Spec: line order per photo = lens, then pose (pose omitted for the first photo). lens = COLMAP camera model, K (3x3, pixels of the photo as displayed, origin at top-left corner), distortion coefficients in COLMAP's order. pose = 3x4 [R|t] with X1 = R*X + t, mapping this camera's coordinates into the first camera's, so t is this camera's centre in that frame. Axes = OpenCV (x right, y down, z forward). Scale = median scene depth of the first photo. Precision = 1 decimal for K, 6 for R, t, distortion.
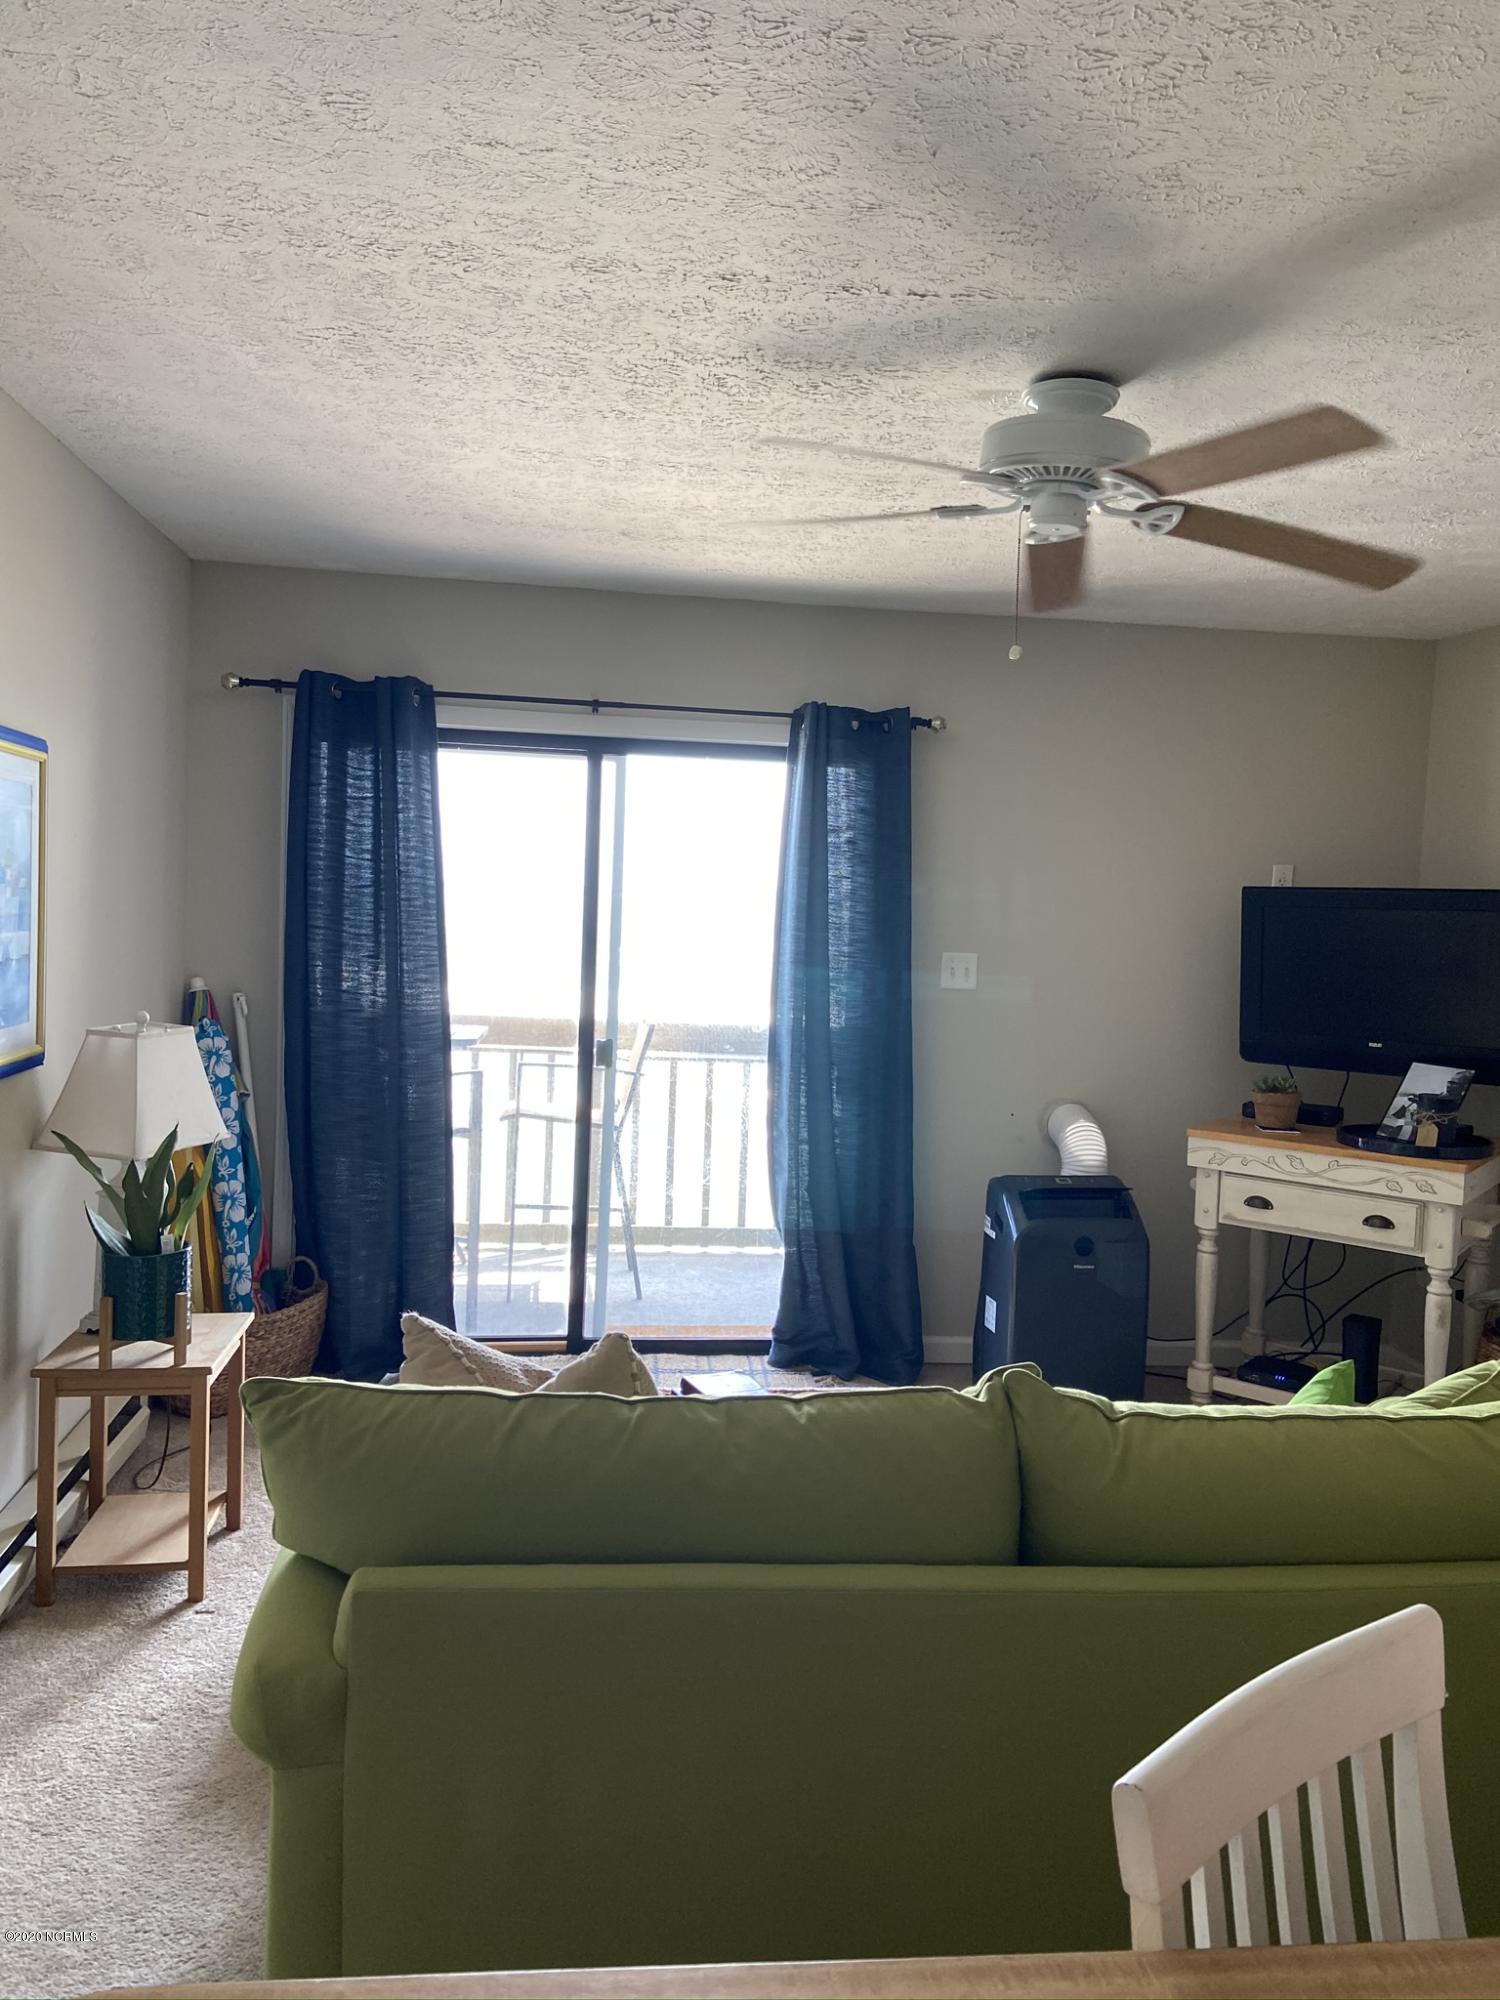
lens RADIAL K [[1493.8, 0, 756.6], [0, 1493.8, 994.2], [0, 0, 1]] dist [0.139694, -0.166888]
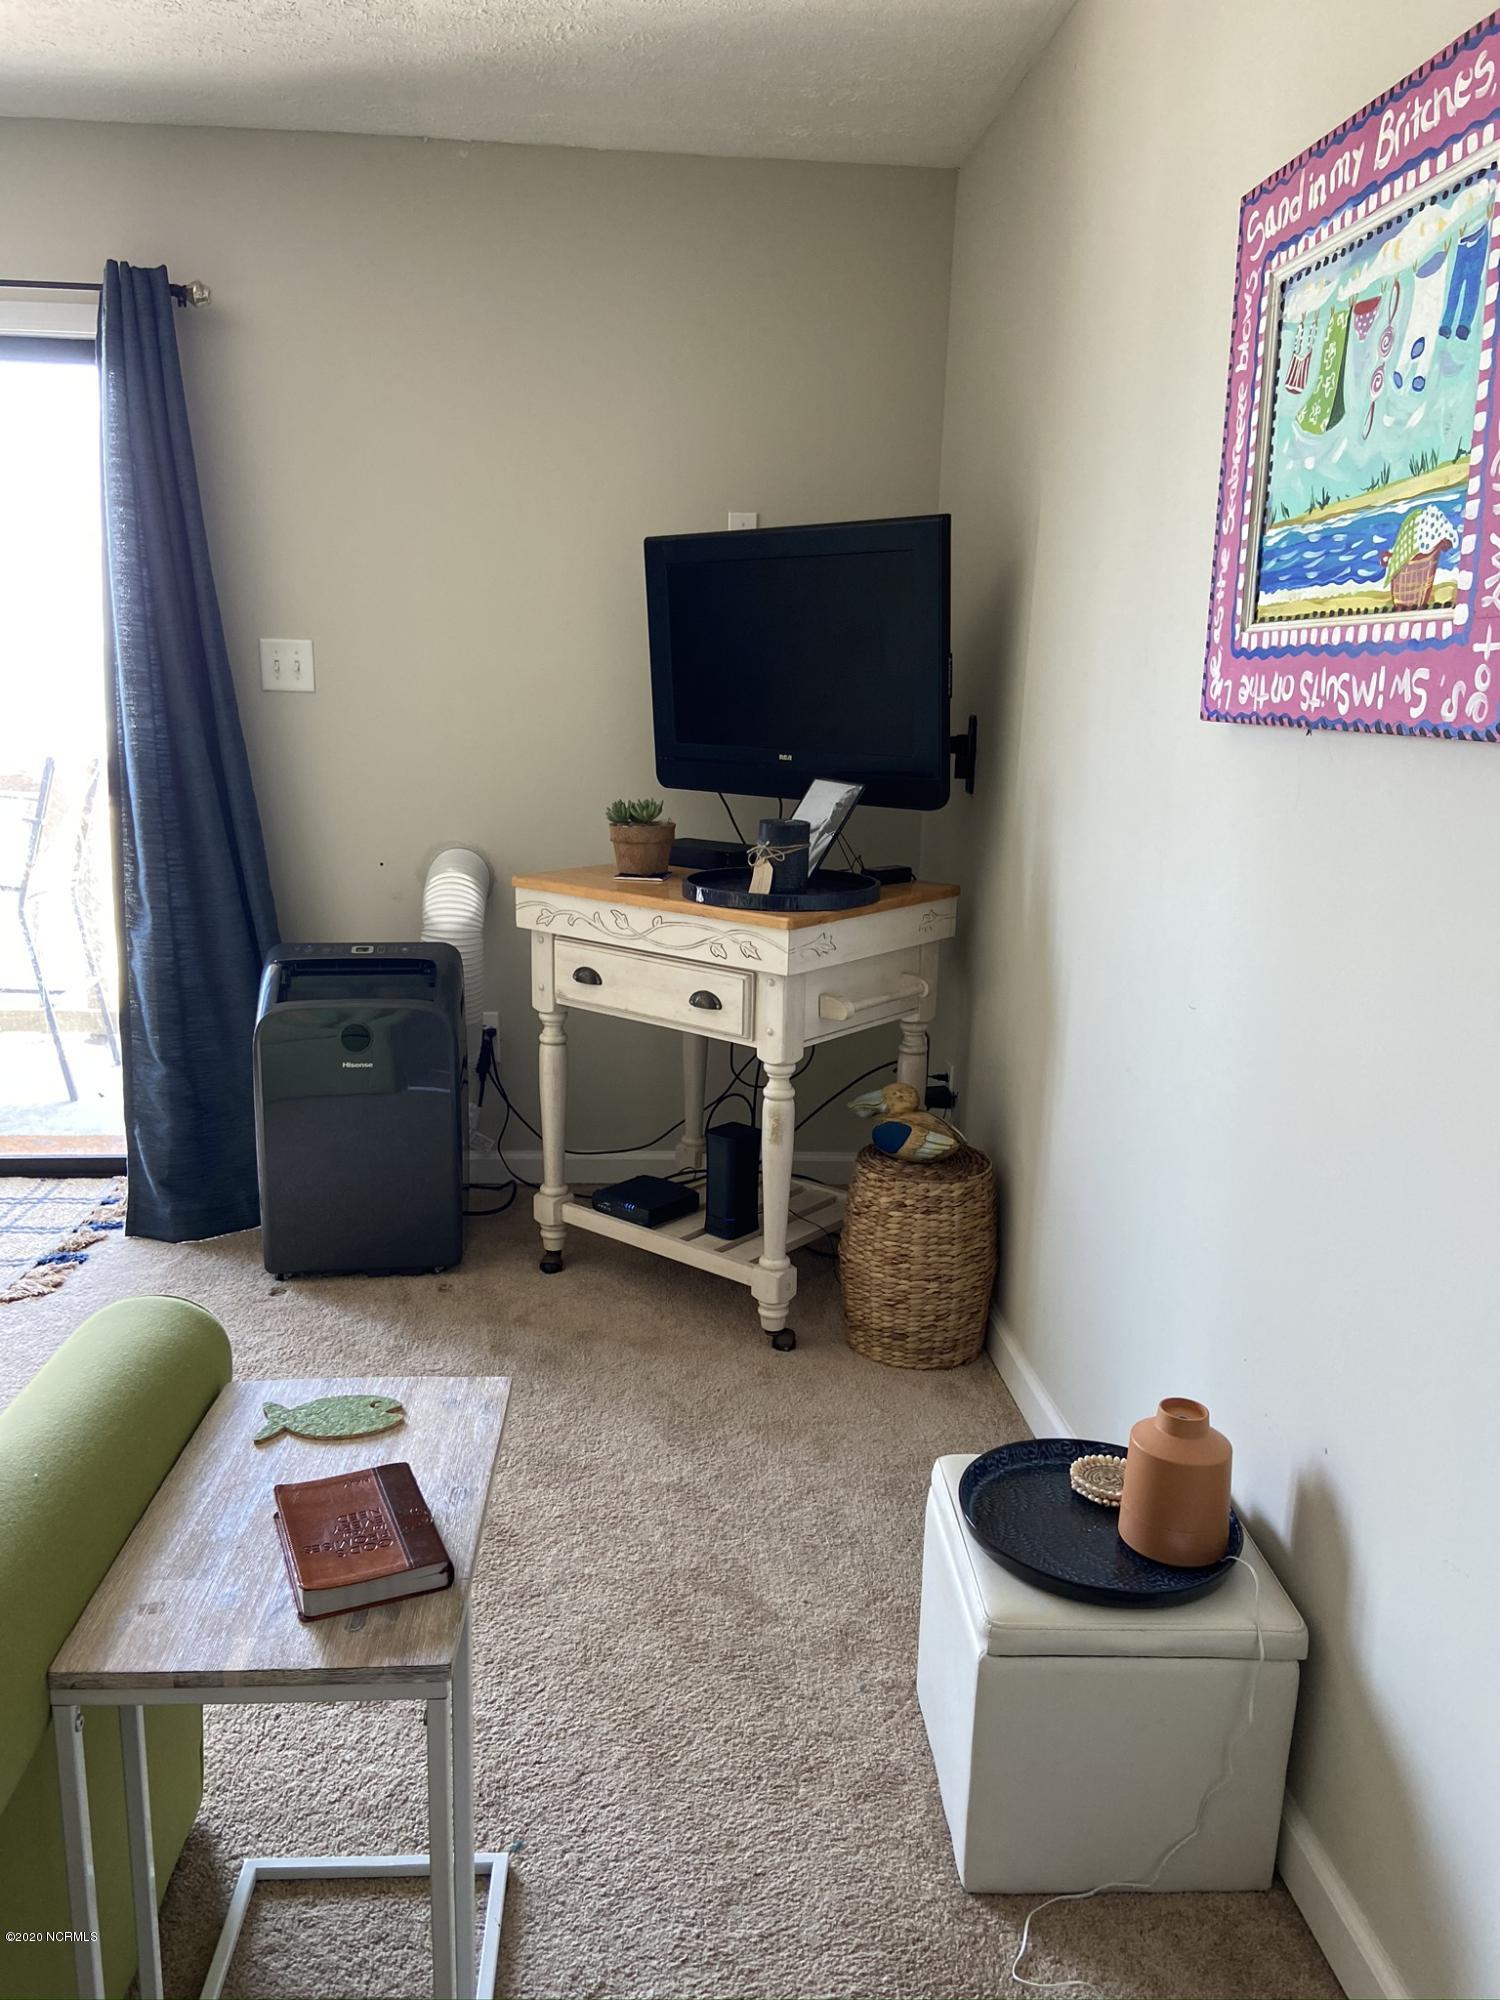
lens RADIAL K [[1493.8, 0, 756.6], [0, 1493.8, 994.2], [0, 0, 1]] dist [0.139694, -0.166888]
pose [[0.998793, -0.006735, -0.048655, 0.442065], [0.013842, 0.989004, 0.147242, 0.041101], [0.047128, -0.147738, 0.987903, 0.290446]]
